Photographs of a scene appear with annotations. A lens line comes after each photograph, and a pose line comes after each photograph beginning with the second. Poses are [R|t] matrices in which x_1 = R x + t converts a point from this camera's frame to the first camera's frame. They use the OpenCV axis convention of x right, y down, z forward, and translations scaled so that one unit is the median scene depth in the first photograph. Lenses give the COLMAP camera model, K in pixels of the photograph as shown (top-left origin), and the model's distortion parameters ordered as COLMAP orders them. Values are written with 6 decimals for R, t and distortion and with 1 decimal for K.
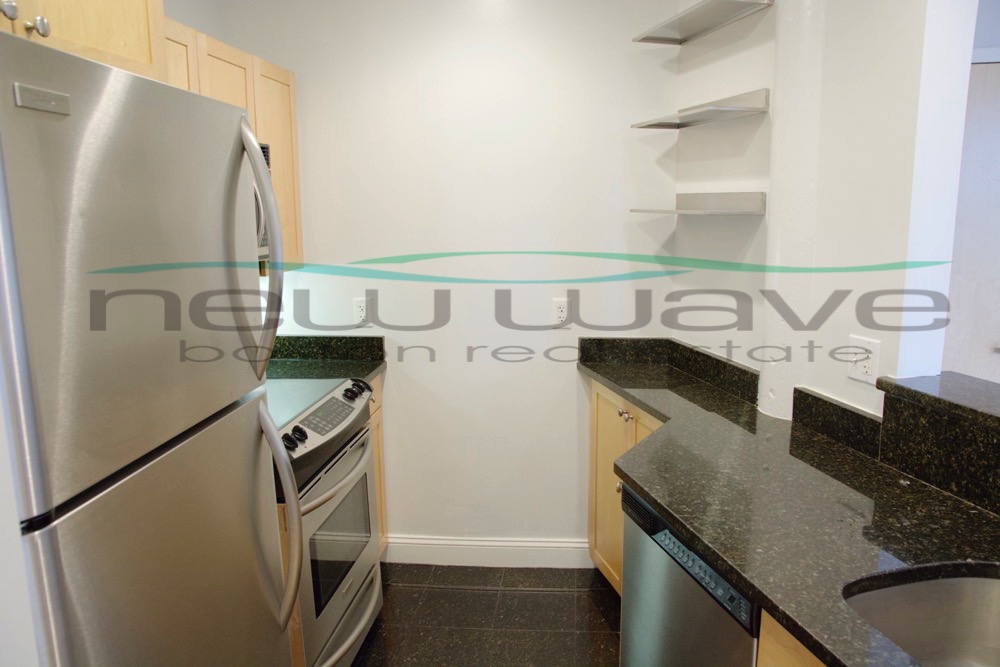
lens RADIAL K [[743.3, 0, 499.1], [0, 743.3, 344.0], [0, 0, 1]] dist [-0.127471, 0.119765]
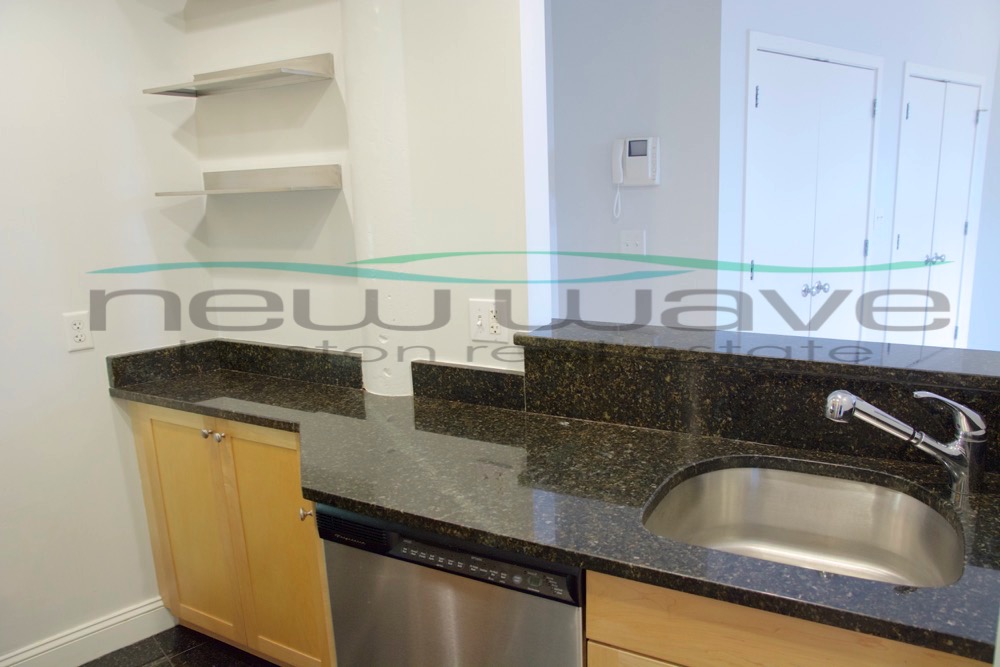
lens RADIAL K [[743.3, 0, 499.1], [0, 743.3, 344.0], [0, 0, 1]] dist [-0.127471, 0.119765]
pose [[0.680397, -0.170757, 0.712673, -0.236325], [0.160278, 0.983605, 0.082654, -0.029238], [-0.715102, 0.057988, 0.696610, 0.233002]]
